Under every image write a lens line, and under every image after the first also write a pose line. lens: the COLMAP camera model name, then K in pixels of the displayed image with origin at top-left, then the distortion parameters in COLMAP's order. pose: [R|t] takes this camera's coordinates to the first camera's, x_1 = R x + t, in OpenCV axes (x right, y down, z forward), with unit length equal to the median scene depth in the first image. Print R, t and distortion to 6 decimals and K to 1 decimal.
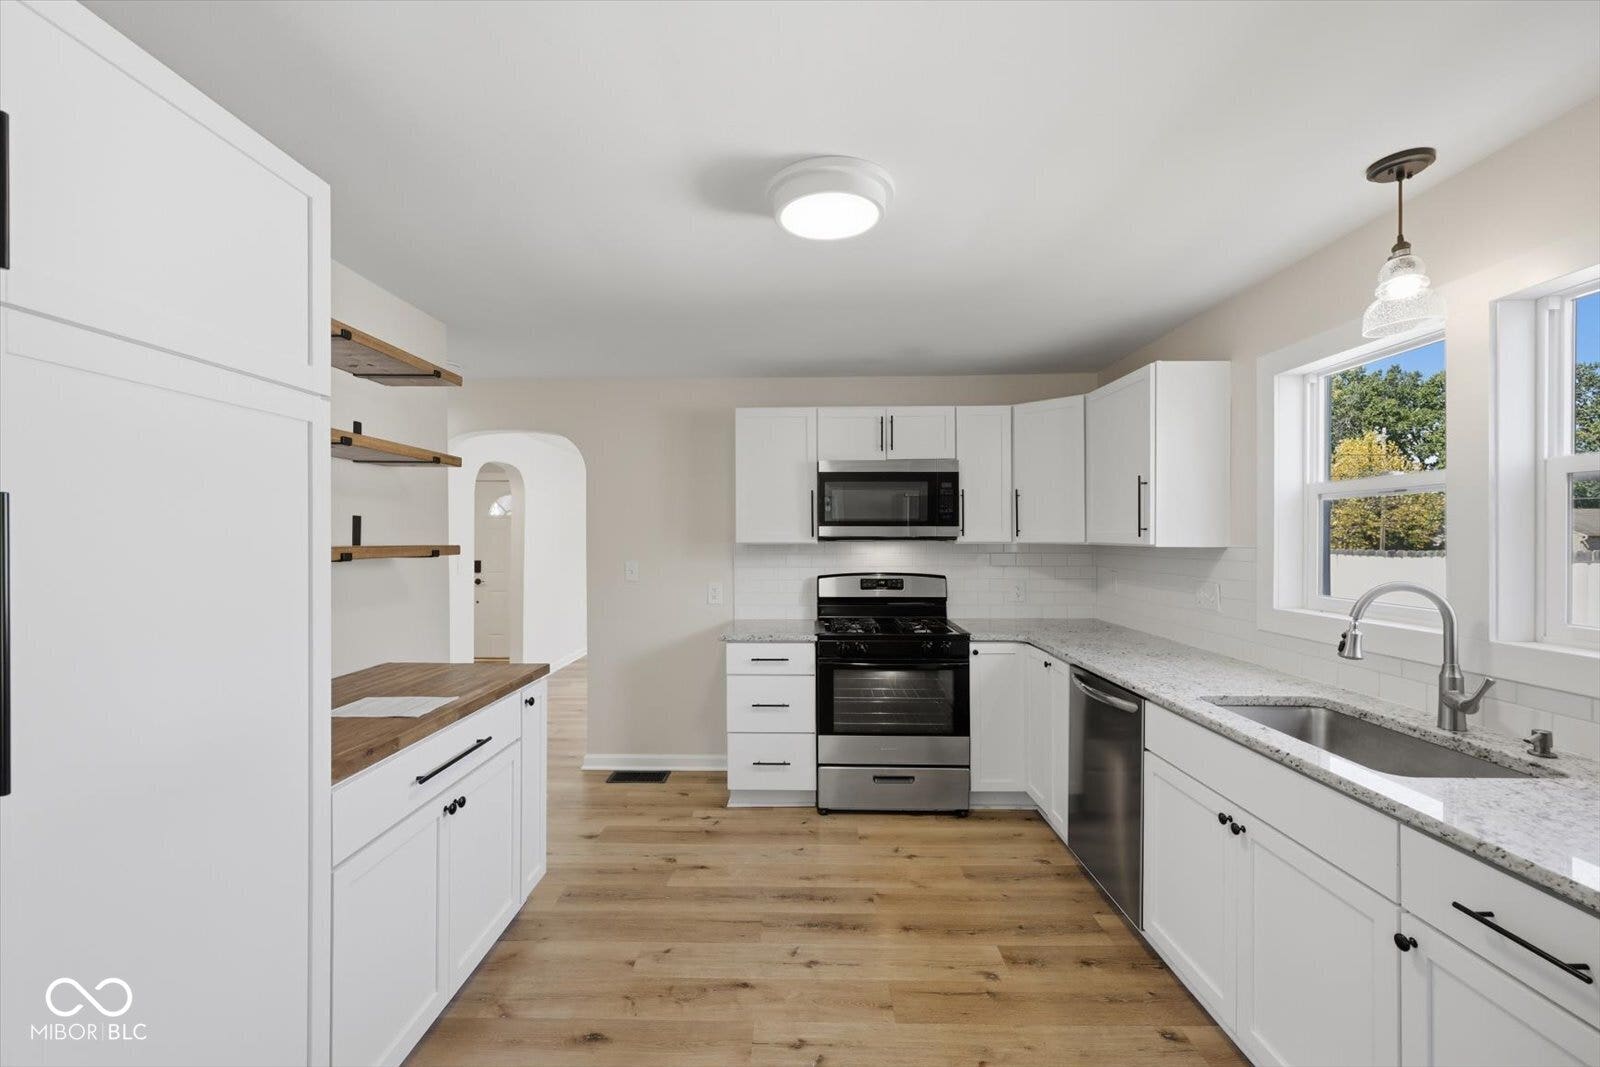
lens RADIAL K [[653.8, 0, 800.3], [0, 653.8, 538.0], [0, 0, 1]] dist [0.000315, -0.000069]
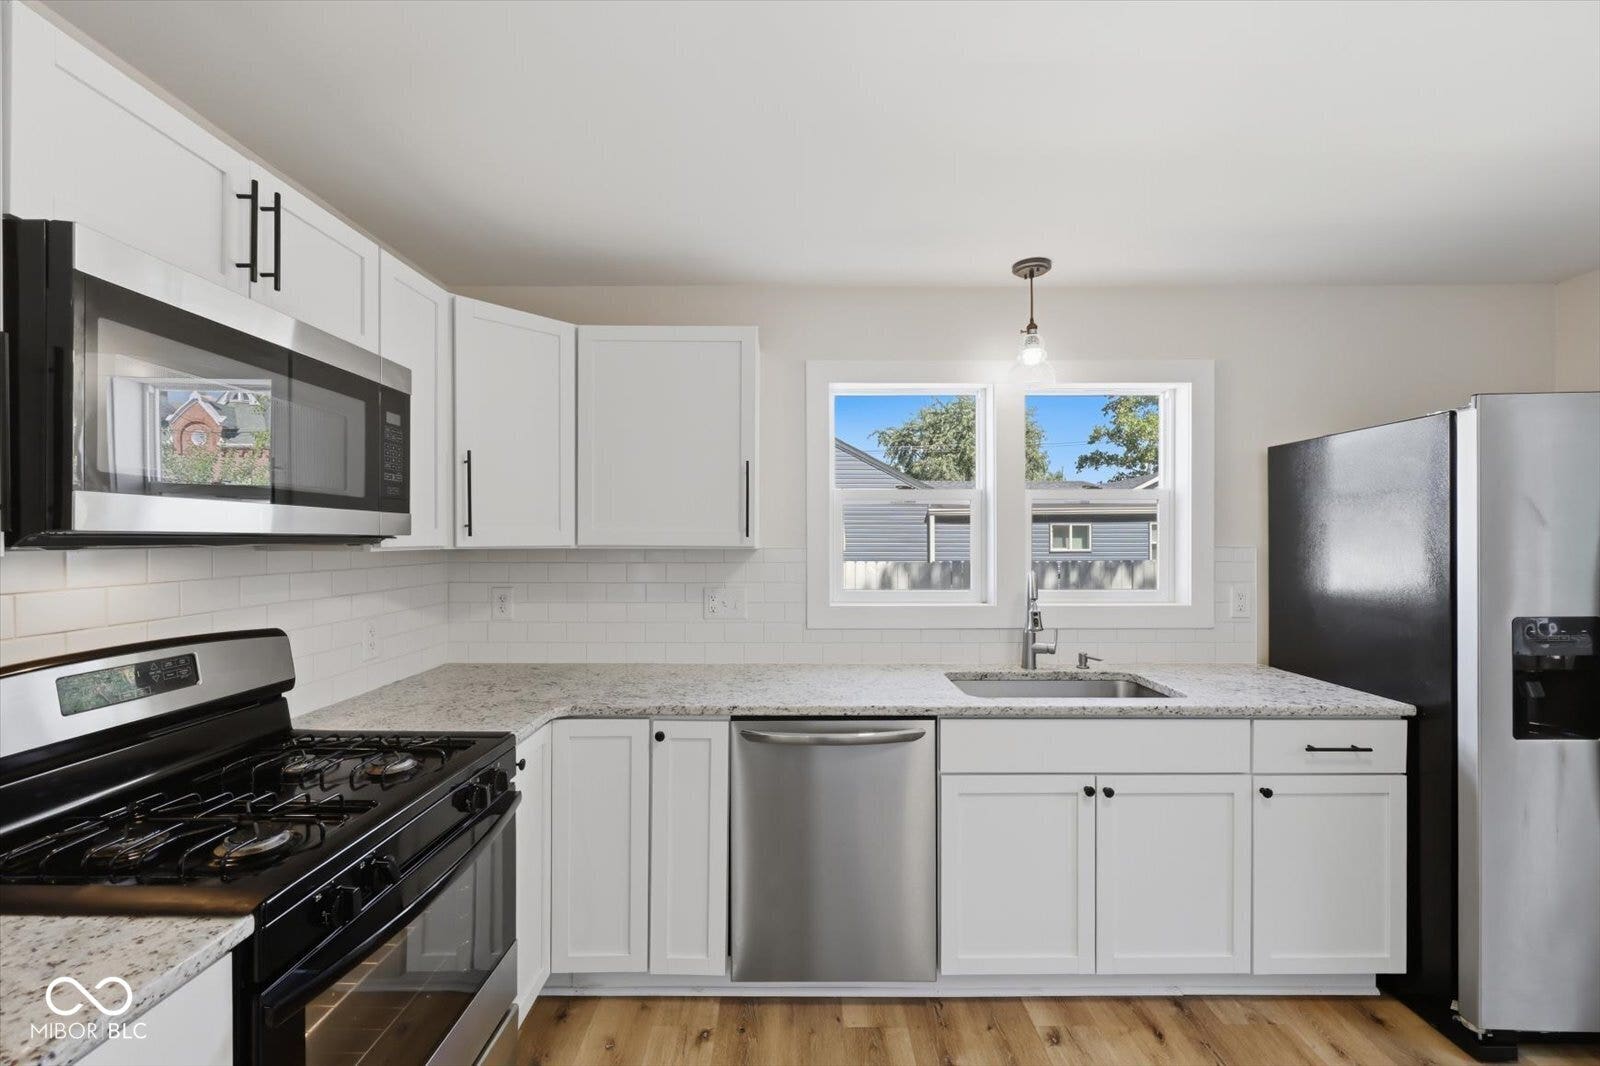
lens RADIAL K [[655.2, 0, 797.8], [0, 655.2, 545.9], [0, 0, 1]] dist [0.000543, 0.000049]
pose [[-0.006606, -0.006097, 0.999960, -0.378492], [0.001988, 0.999979, 0.006110, 0.004326], [-0.999976, 0.002028, -0.006593, 1.242496]]
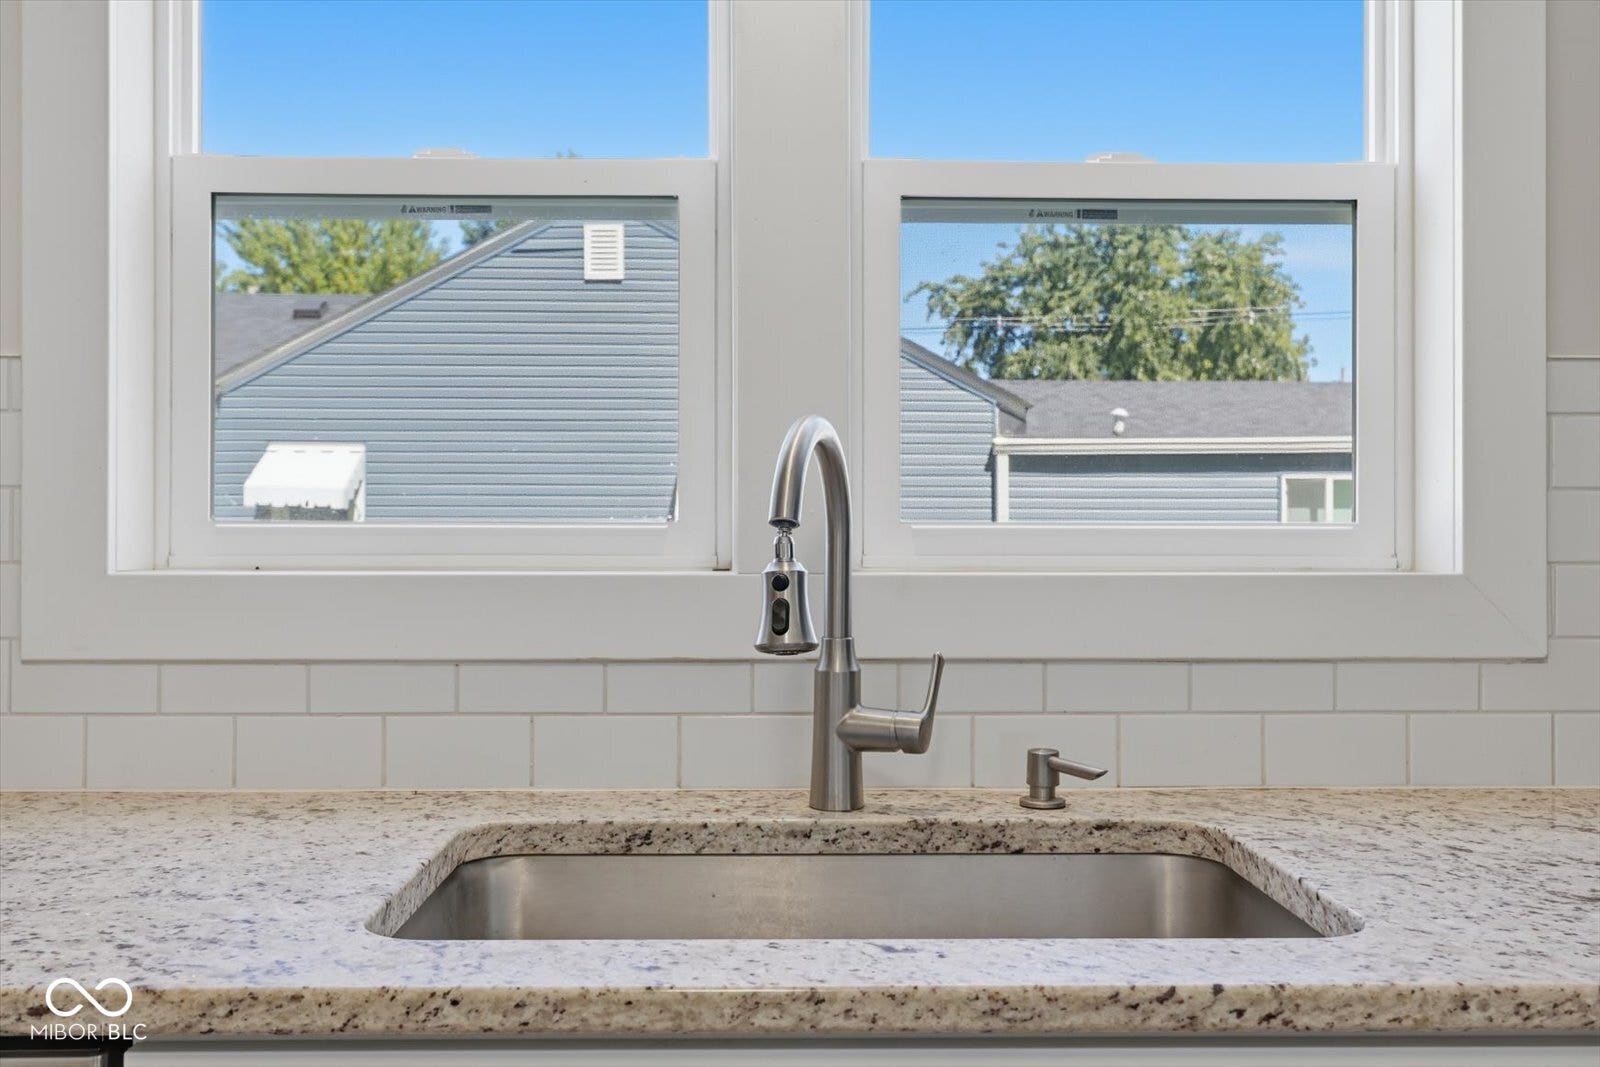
lens RADIAL K [[1455.5, 0, 800.0], [0, 1455.5, 533.5], [0, 0, 1]] dist [0.005189, 0.001238]
pose [[-0.030140, 0.003154, 0.999541, 0.119513], [-0.002226, 0.999992, -0.003222, 0.107323], [-0.999543, -0.002322, -0.030133, 0.852643]]
